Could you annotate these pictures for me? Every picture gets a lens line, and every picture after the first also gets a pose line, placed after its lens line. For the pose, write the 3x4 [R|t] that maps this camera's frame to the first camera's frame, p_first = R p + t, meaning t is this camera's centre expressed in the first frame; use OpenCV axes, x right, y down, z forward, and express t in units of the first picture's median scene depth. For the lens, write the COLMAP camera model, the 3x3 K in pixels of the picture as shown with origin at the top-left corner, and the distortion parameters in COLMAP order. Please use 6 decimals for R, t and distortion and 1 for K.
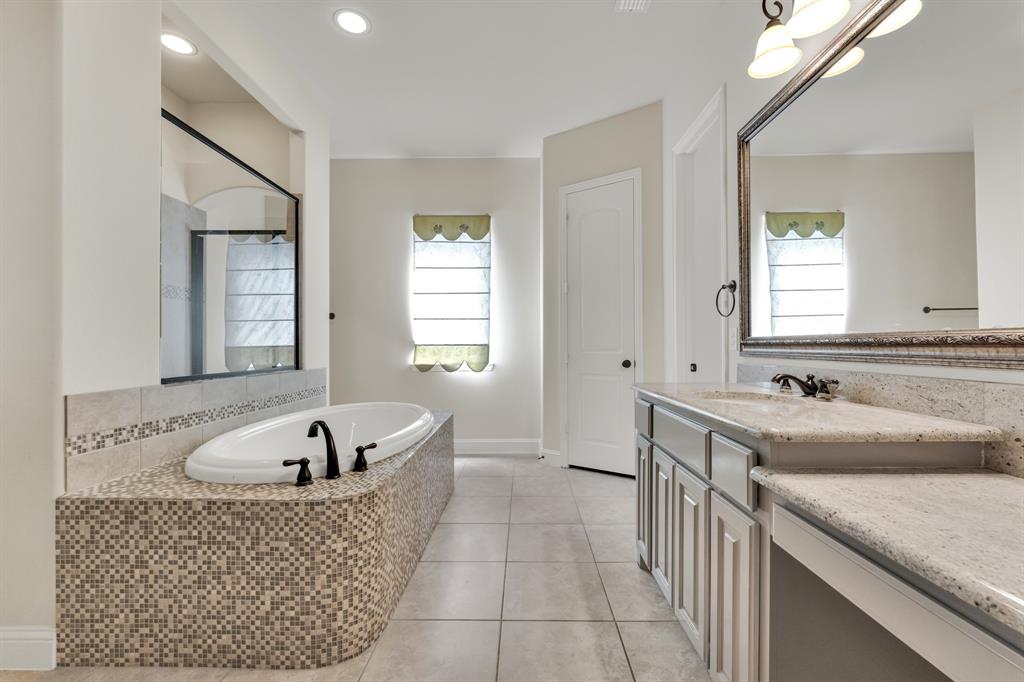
lens RADIAL K [[416.4, 0, 516.8], [0, 416.4, 344.1], [0, 0, 1]] dist [-0.004193, -0.000148]
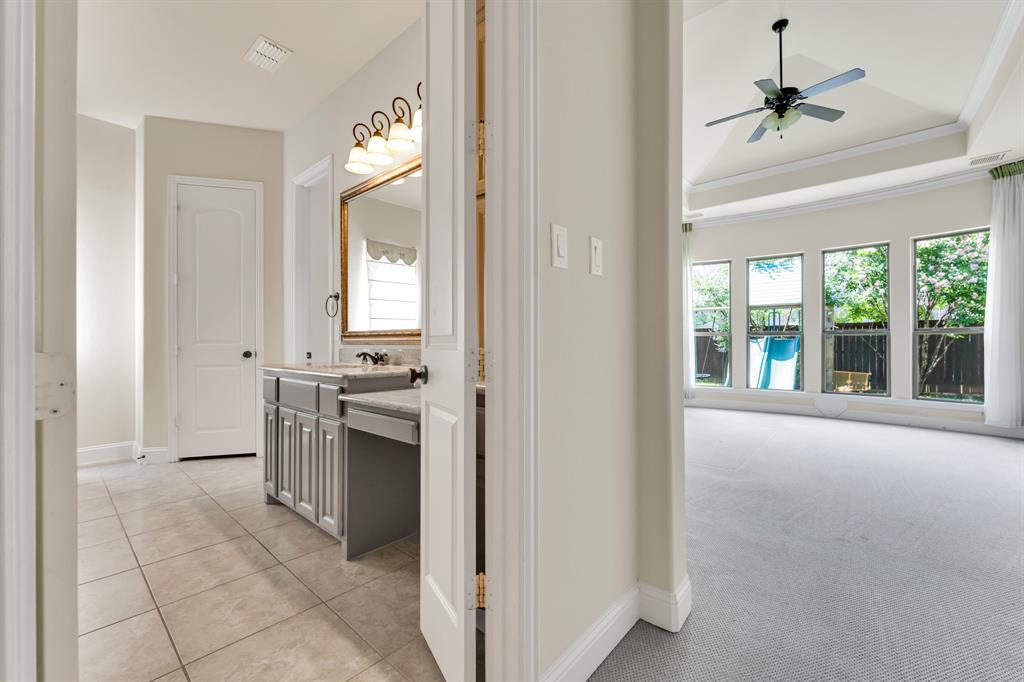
lens RADIAL K [[416.4, 0, 516.8], [0, 416.4, 344.1], [0, 0, 1]] dist [-0.004193, -0.000148]
pose [[0.649261, 0.002822, 0.760560, -0.189804], [-0.004505, 0.999990, 0.000136, 0.026069], [-0.760552, -0.003515, 0.649267, -0.449557]]
